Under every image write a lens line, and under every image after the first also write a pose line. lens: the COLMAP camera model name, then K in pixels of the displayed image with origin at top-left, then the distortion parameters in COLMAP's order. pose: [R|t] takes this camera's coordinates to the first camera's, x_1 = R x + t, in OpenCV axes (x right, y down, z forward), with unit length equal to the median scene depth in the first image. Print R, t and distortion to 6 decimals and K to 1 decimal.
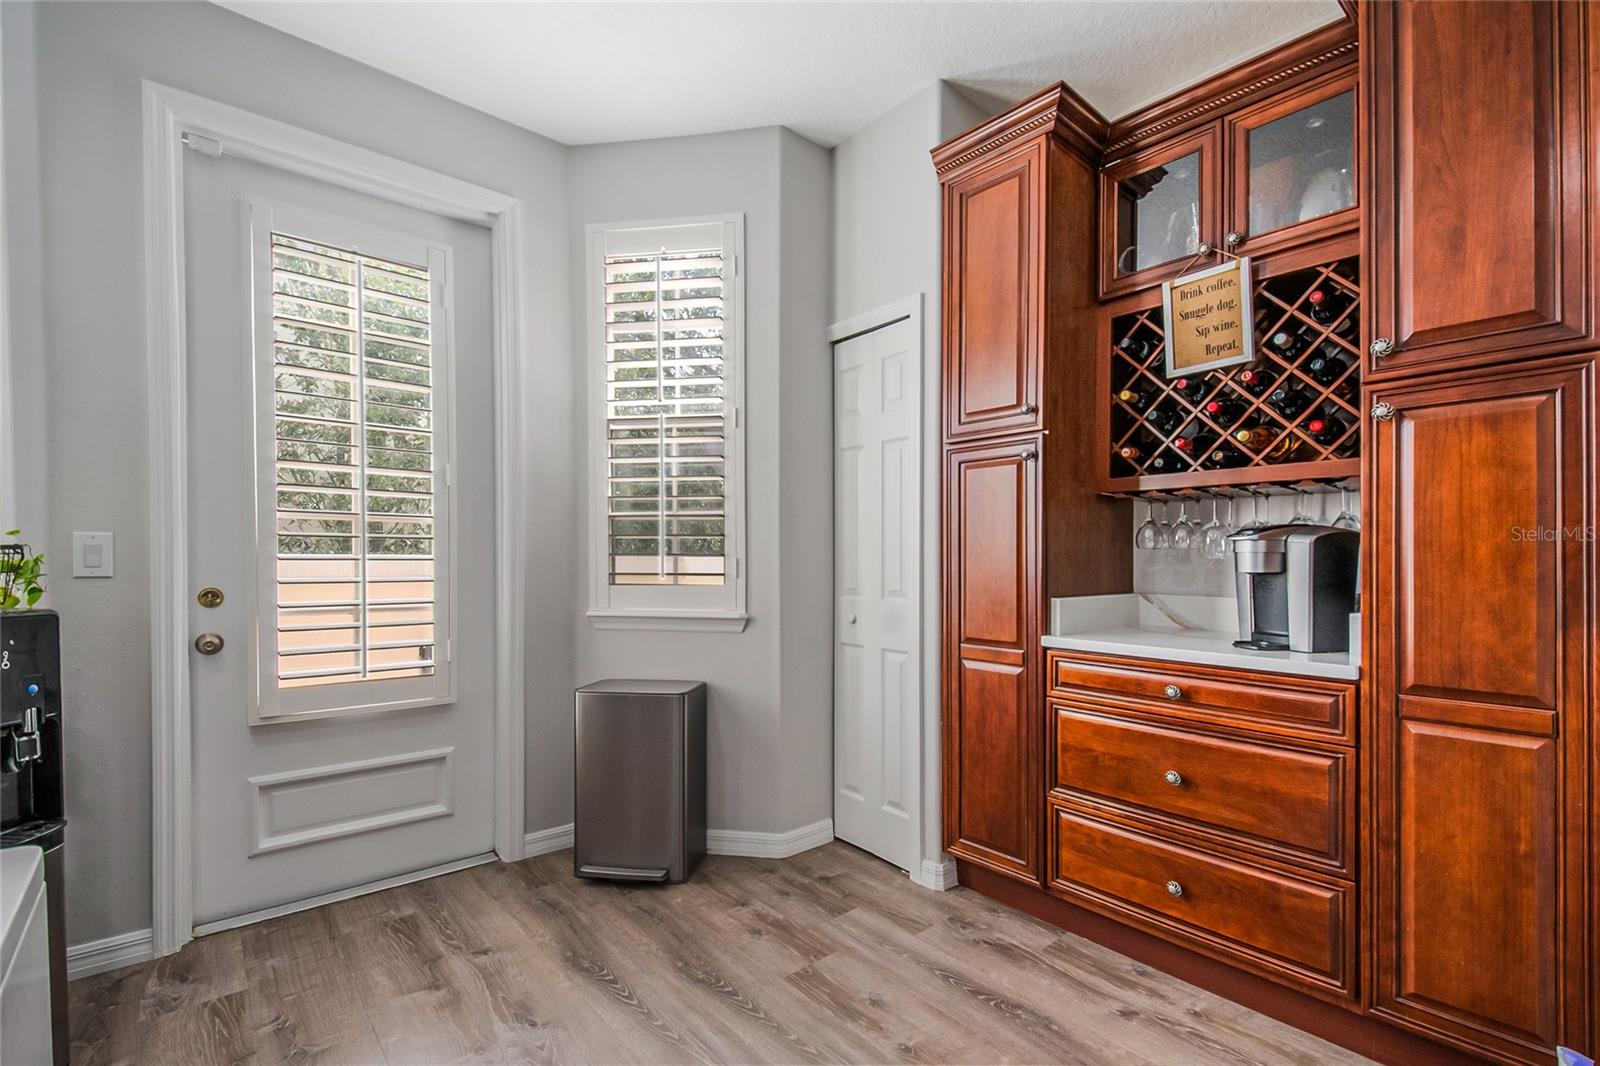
lens RADIAL K [[716.6, 0, 789.8], [0, 716.6, 564.6], [0, 0, 1]] dist [0.009452, -0.015407]
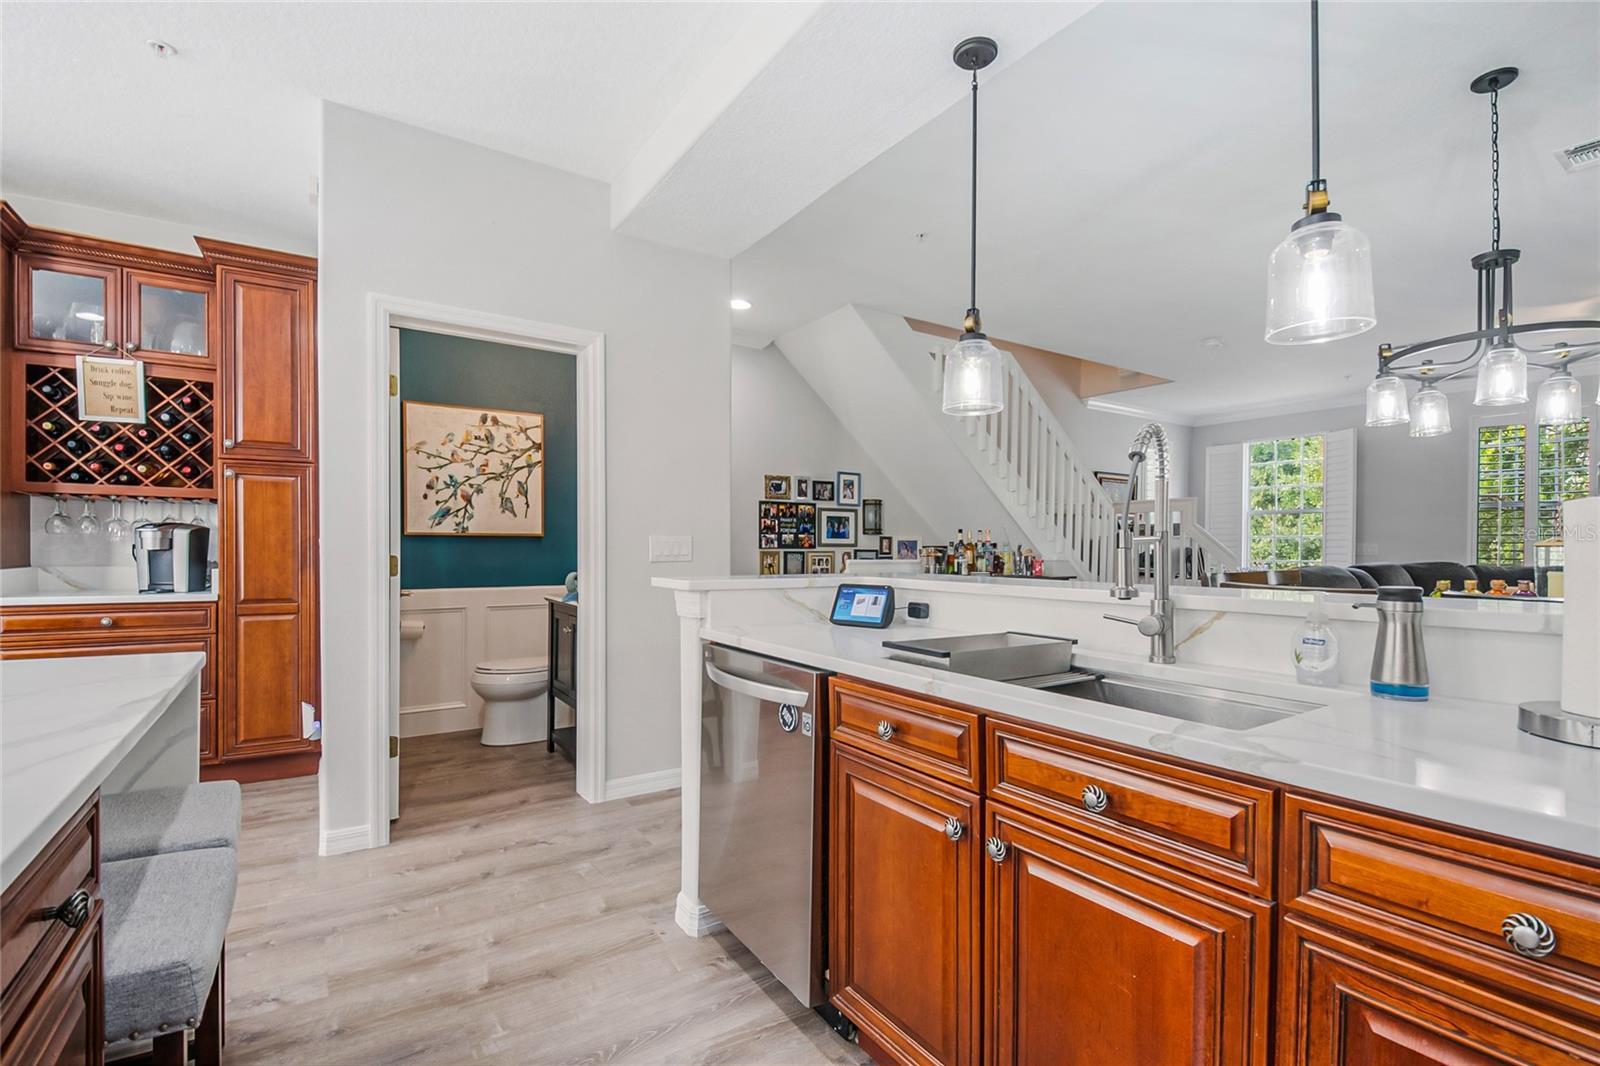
lens RADIAL K [[716.6, 0, 801.3], [0, 716.6, 549.6], [0, 0, 1]] dist [0.009452, -0.015407]
pose [[0.125372, -0.007148, 0.992084, -0.825137], [-0.000613, 0.999973, 0.007282, -0.002338], [-0.992110, -0.001521, 0.125364, -0.737075]]
